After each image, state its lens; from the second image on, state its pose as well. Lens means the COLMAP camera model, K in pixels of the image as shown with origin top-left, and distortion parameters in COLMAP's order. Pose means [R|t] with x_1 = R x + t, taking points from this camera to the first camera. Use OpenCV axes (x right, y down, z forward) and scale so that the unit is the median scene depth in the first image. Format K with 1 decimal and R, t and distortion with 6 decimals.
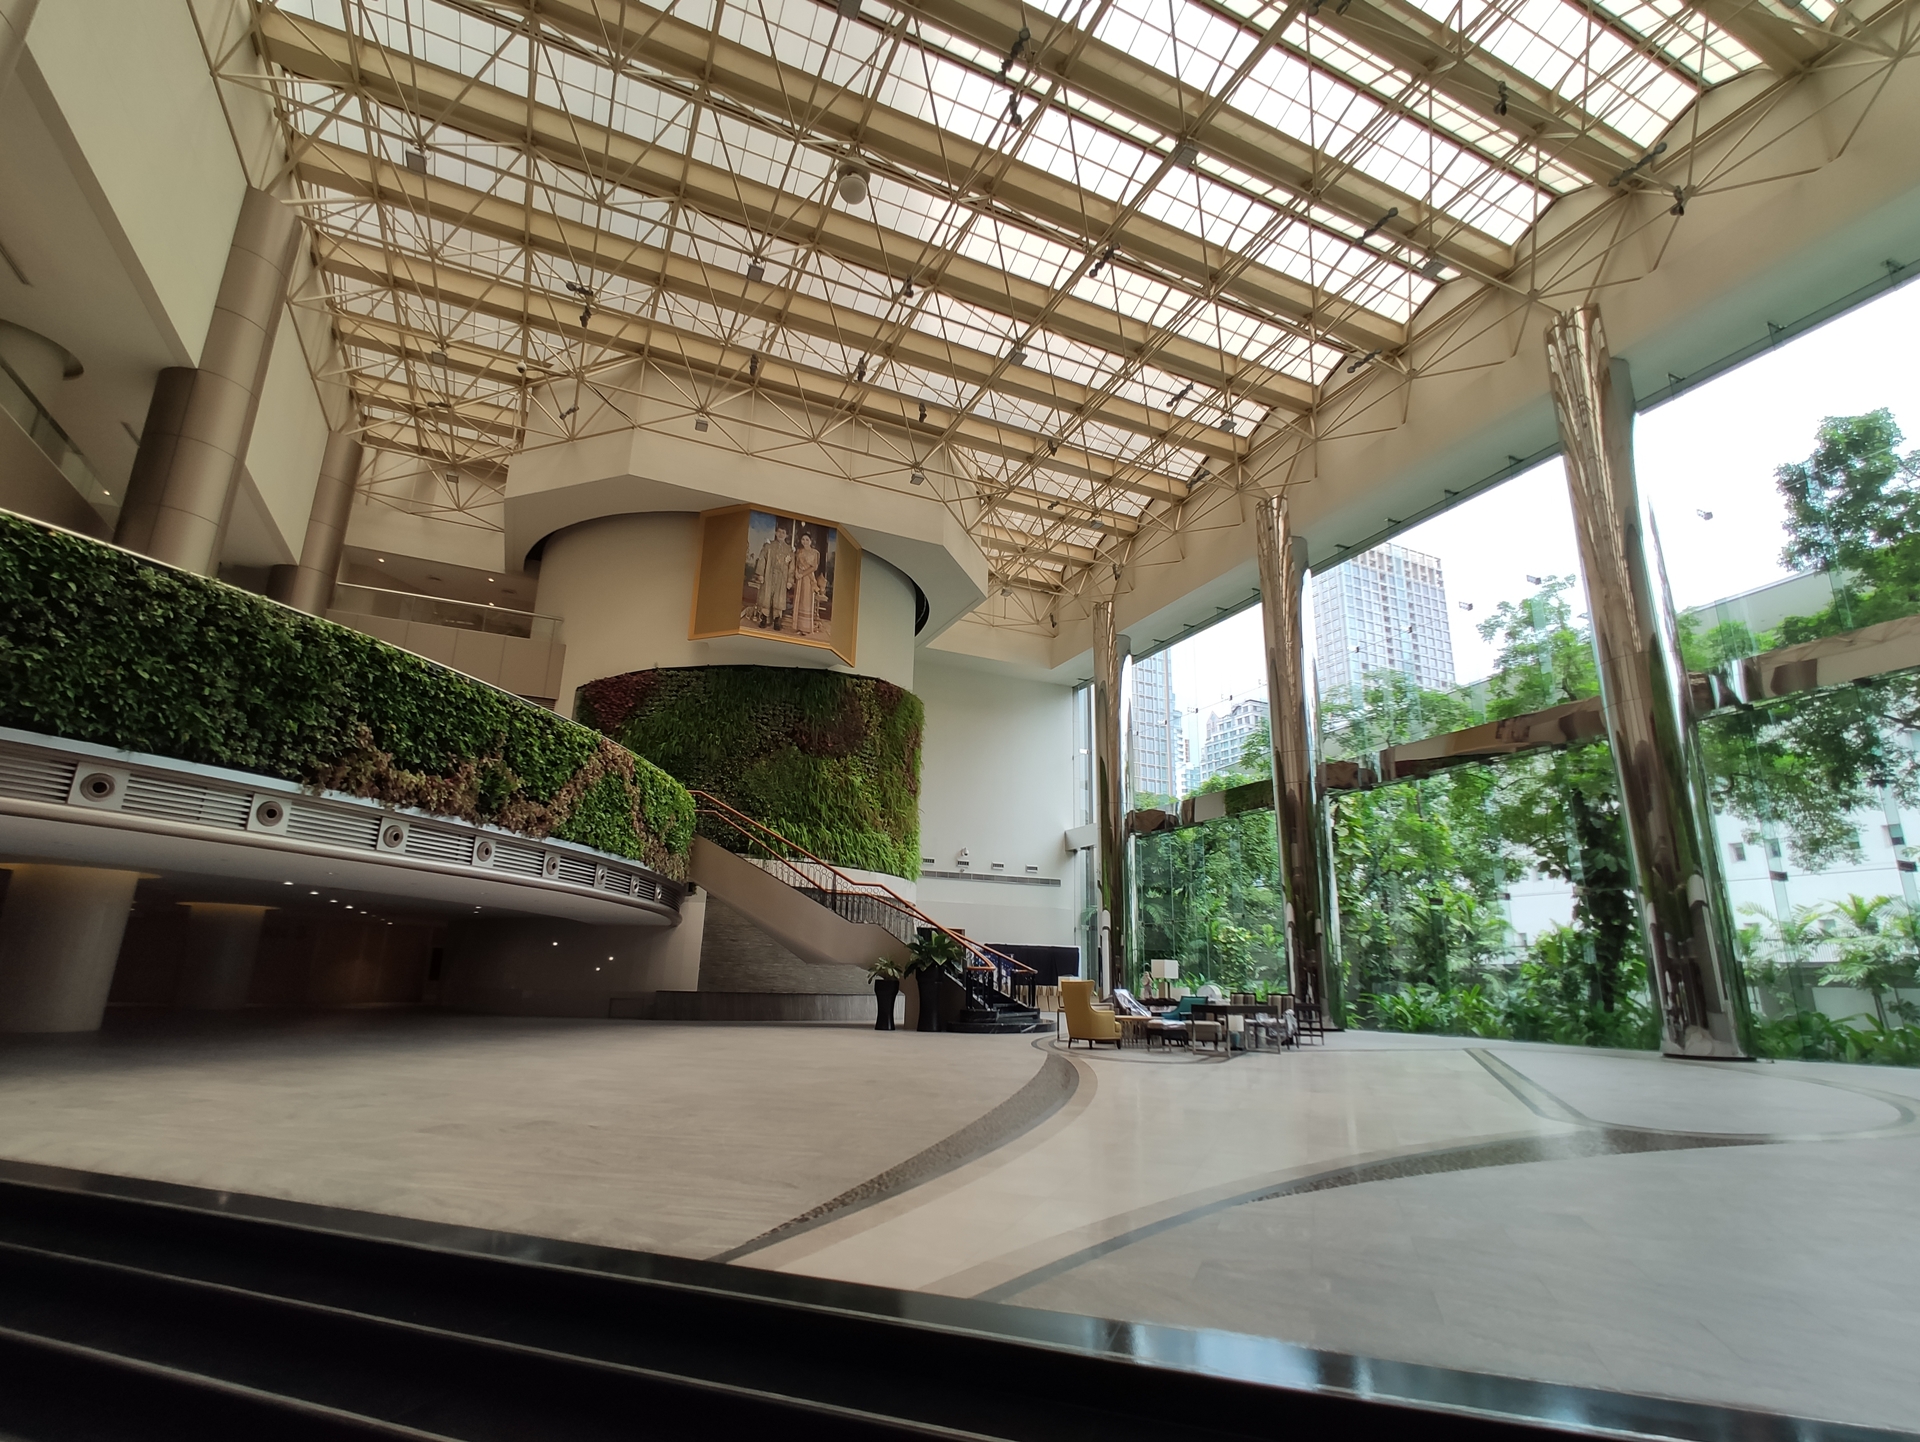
lens RADIAL K [[929.8, 0, 954.6], [0, 929.8, 722.9], [0, 0, 1]] dist [-0.006237, -0.001745]
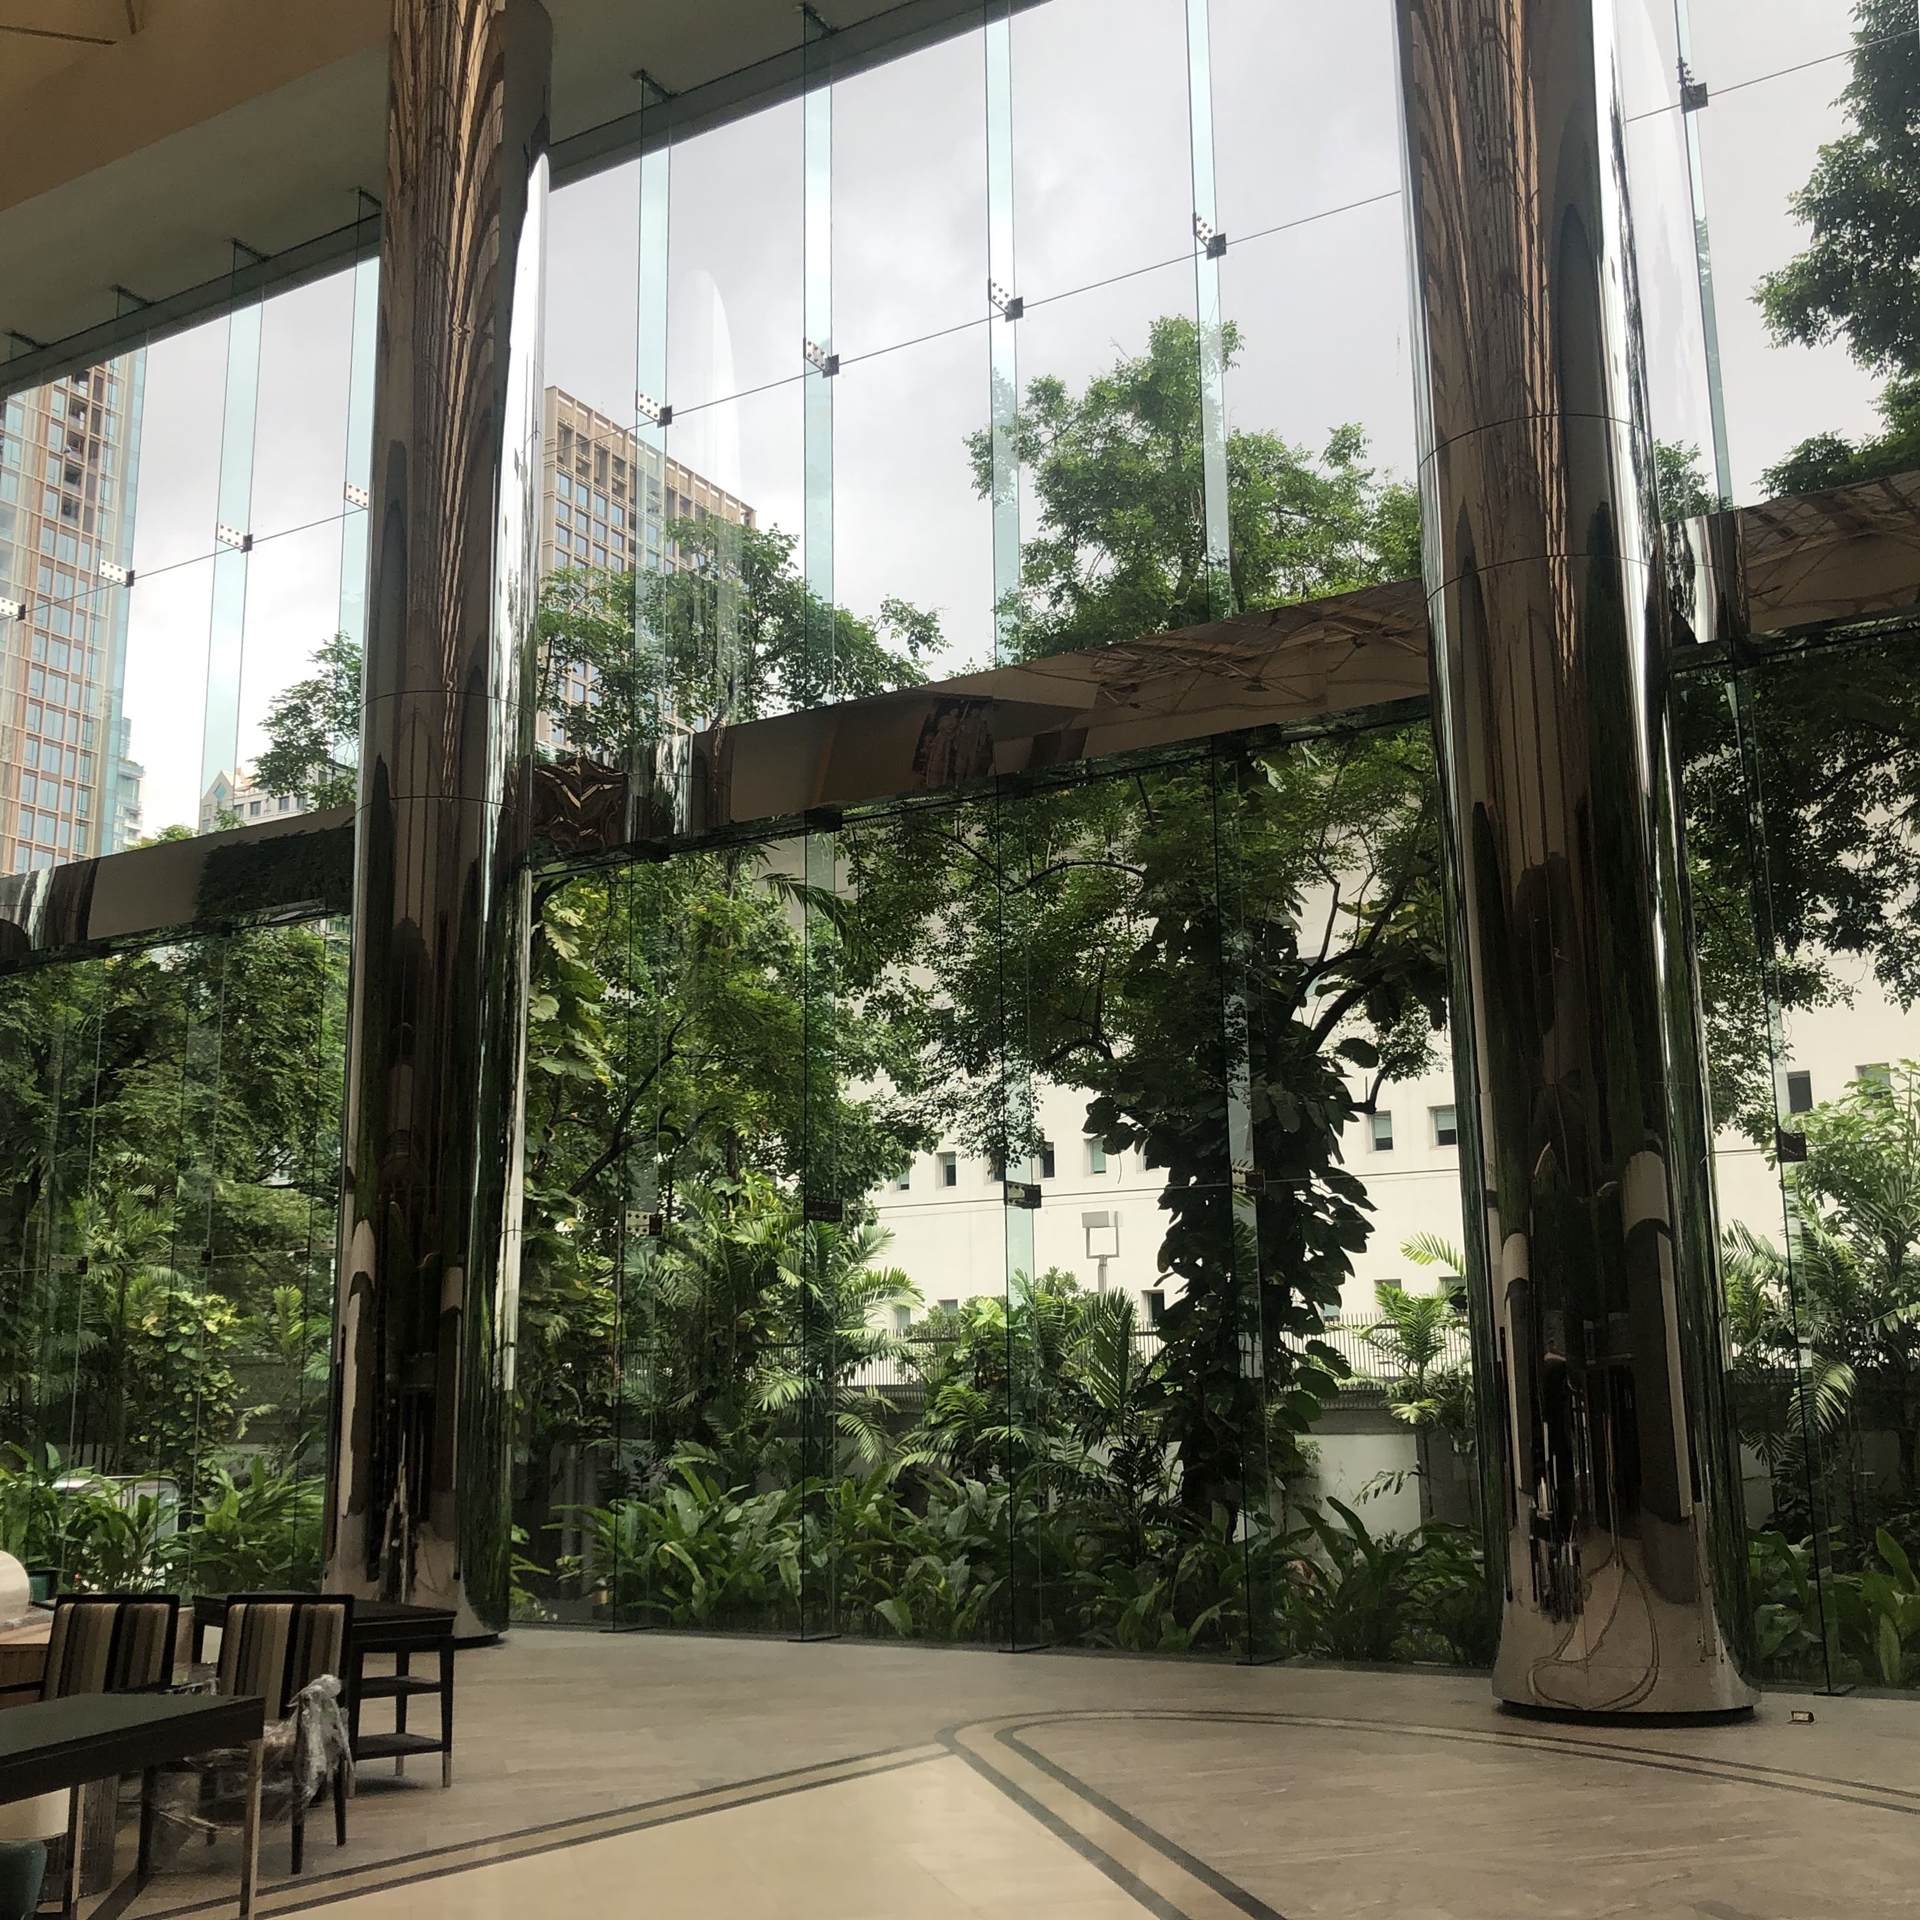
lens RADIAL K [[2176.8, 0, 958.3], [0, 2176.8, 956.8], [0, 0, 1]] dist [0.031719, 0.000000]
pose [[0.820023, 0.083779, 0.566166, 0.092677], [-0.120244, 0.992369, 0.027312, 0.057005], [-0.559557, -0.090474, 0.823839, 0.264825]]
